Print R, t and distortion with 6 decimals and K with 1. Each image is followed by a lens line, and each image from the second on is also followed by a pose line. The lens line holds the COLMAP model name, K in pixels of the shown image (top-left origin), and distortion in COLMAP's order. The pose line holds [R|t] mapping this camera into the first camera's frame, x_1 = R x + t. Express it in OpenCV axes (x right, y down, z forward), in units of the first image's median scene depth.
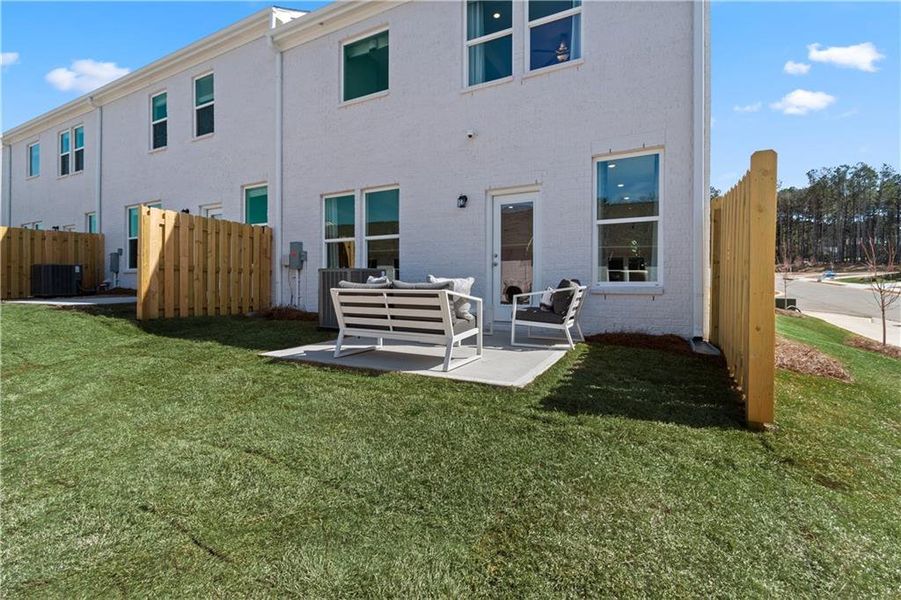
lens RADIAL K [[407.7, 0, 441.6], [0, 407.7, 283.8], [0, 0, 1]] dist [0.005707, -0.002724]
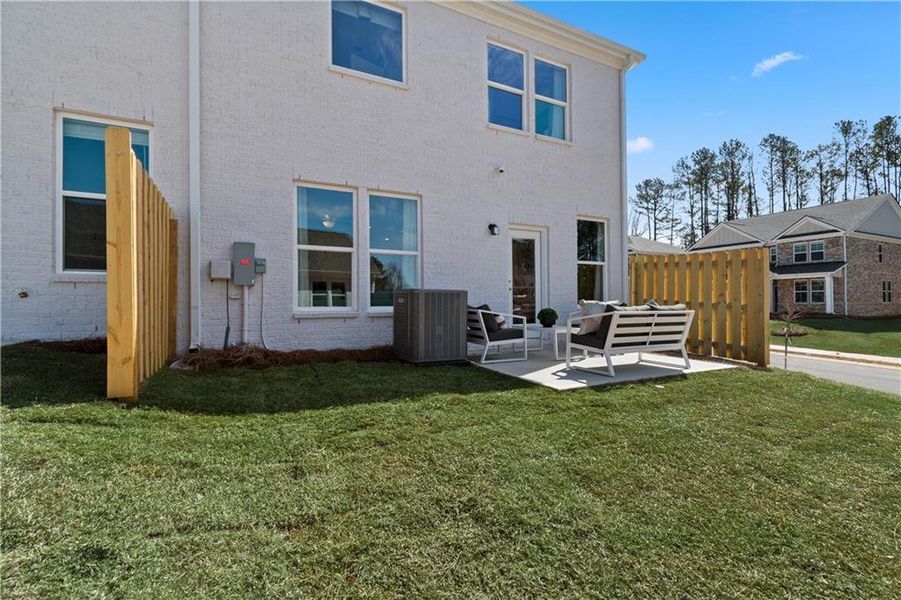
lens RADIAL K [[407.7, 0, 452.7], [0, 407.7, 301.8], [0, 0, 1]] dist [0.005707, -0.002724]
pose [[0.566395, 0.006898, 0.824105, -0.691858], [0.007649, 0.999878, -0.013626, -0.000159], [-0.824099, 0.014021, 0.566273, 0.382981]]
